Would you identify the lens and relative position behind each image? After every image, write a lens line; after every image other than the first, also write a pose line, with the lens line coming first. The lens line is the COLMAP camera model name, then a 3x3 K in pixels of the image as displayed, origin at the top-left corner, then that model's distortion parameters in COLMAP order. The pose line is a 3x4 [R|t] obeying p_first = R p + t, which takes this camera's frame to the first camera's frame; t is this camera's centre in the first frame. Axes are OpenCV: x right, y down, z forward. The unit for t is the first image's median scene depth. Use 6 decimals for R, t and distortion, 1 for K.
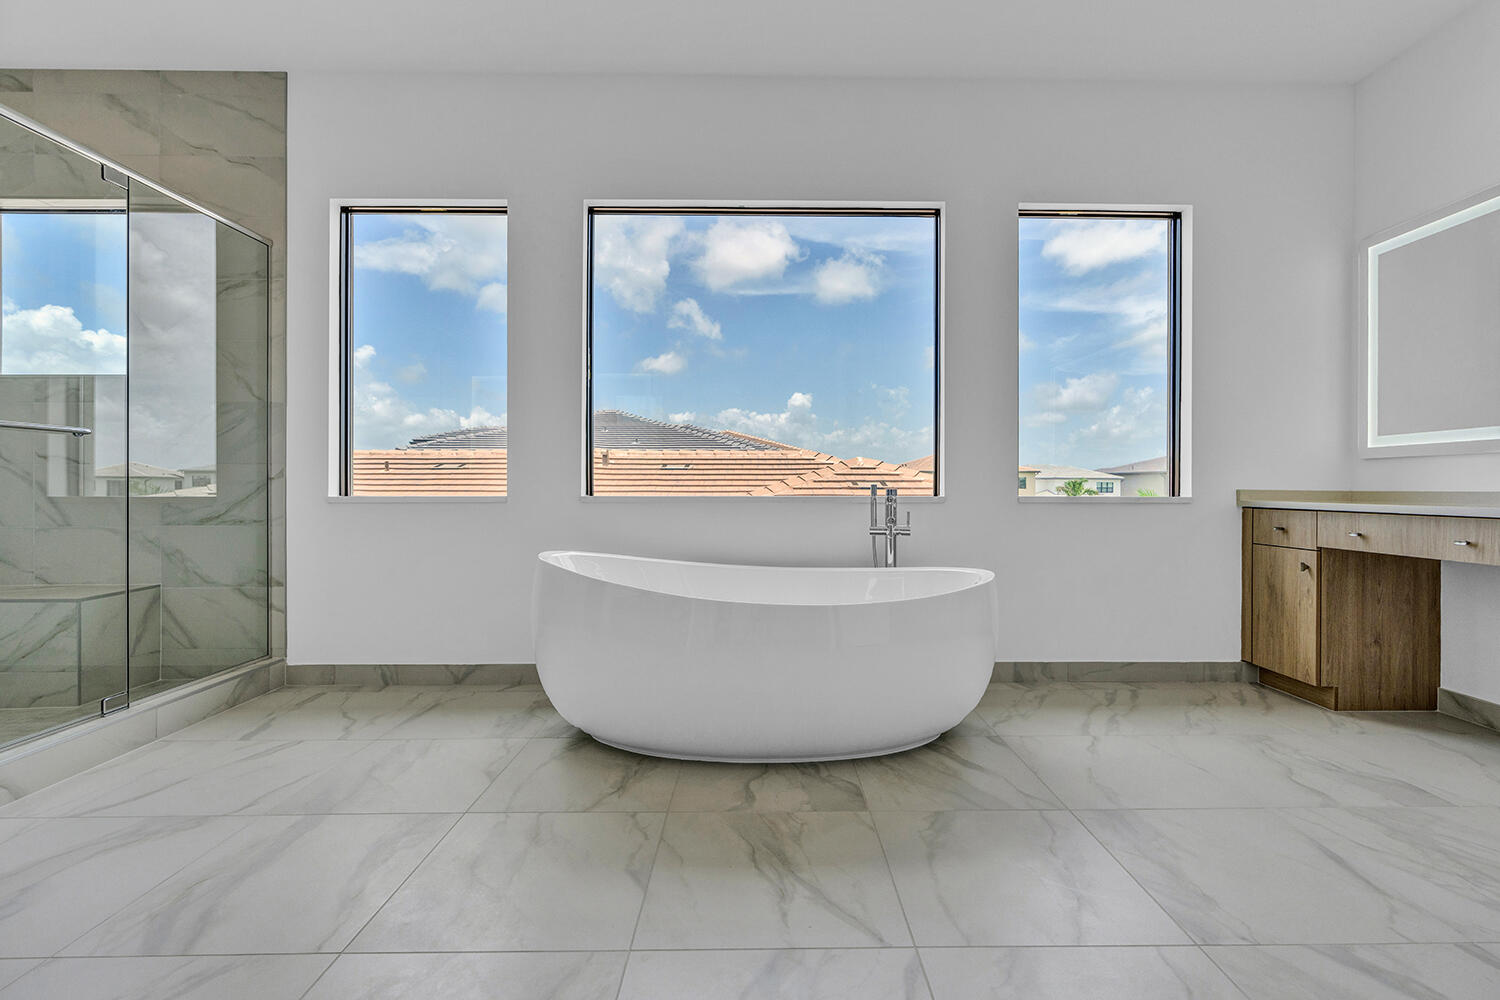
lens RADIAL K [[685.4, 0, 752.2], [0, 685.4, 487.8], [0, 0, 1]] dist [-0.001654, 0.001342]
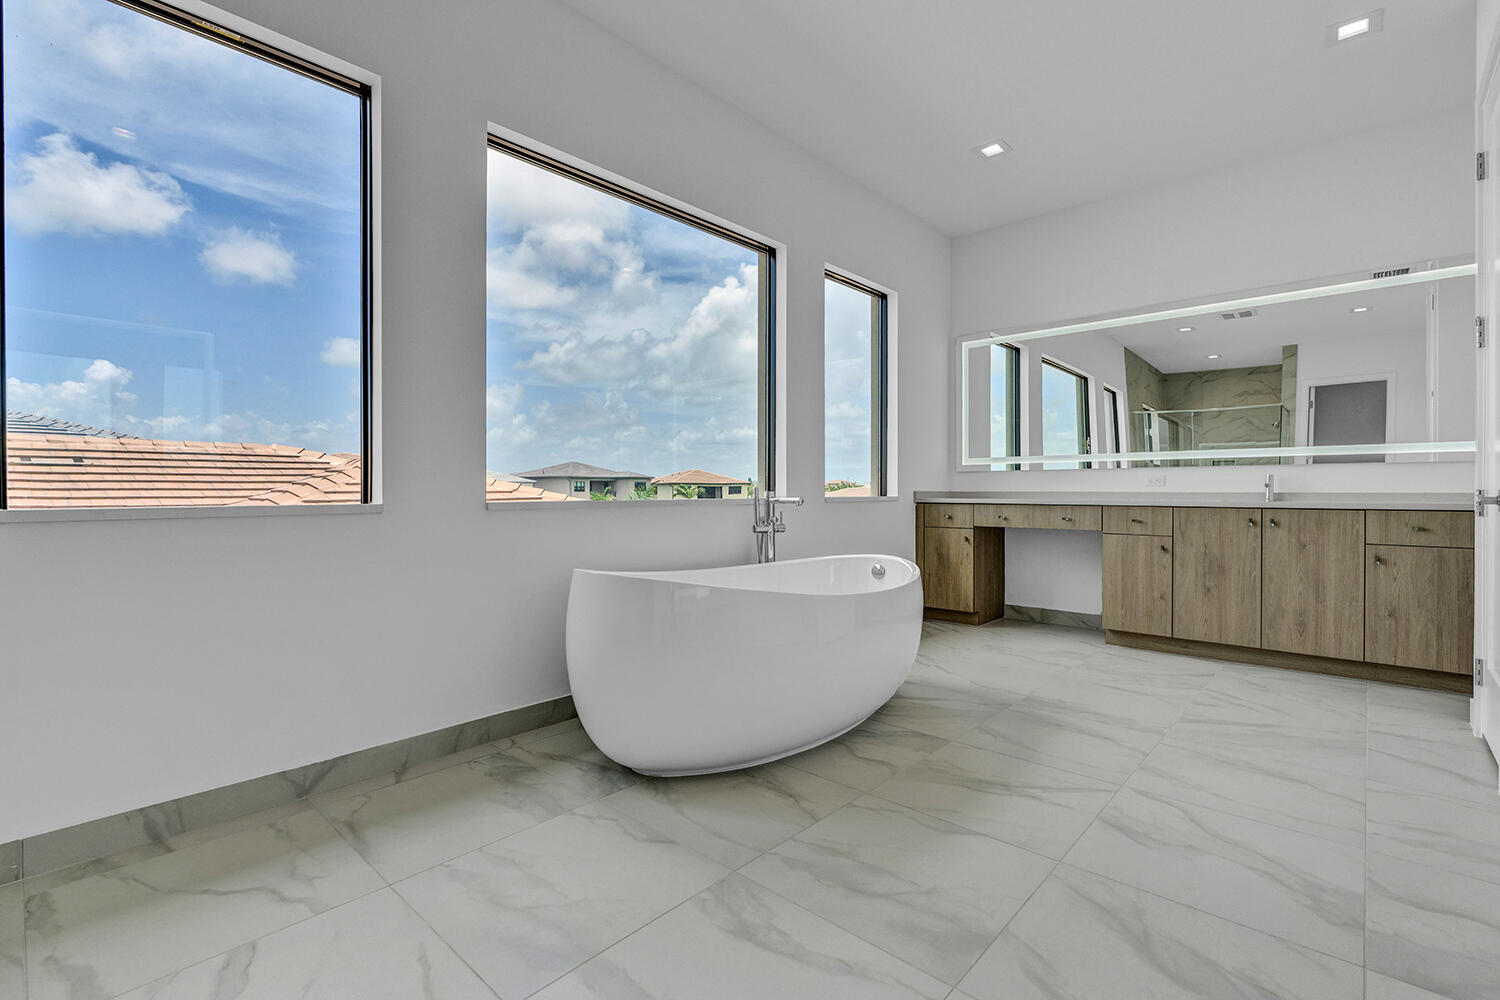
lens RADIAL K [[685.4, 0, 781.5], [0, 685.4, 496.8], [0, 0, 1]] dist [-0.001654, 0.001342]
pose [[0.667302, -0.011060, 0.744705, -0.695417], [0.004708, 0.999932, 0.010632, -0.002857], [-0.744772, -0.003588, 0.667309, 0.262969]]
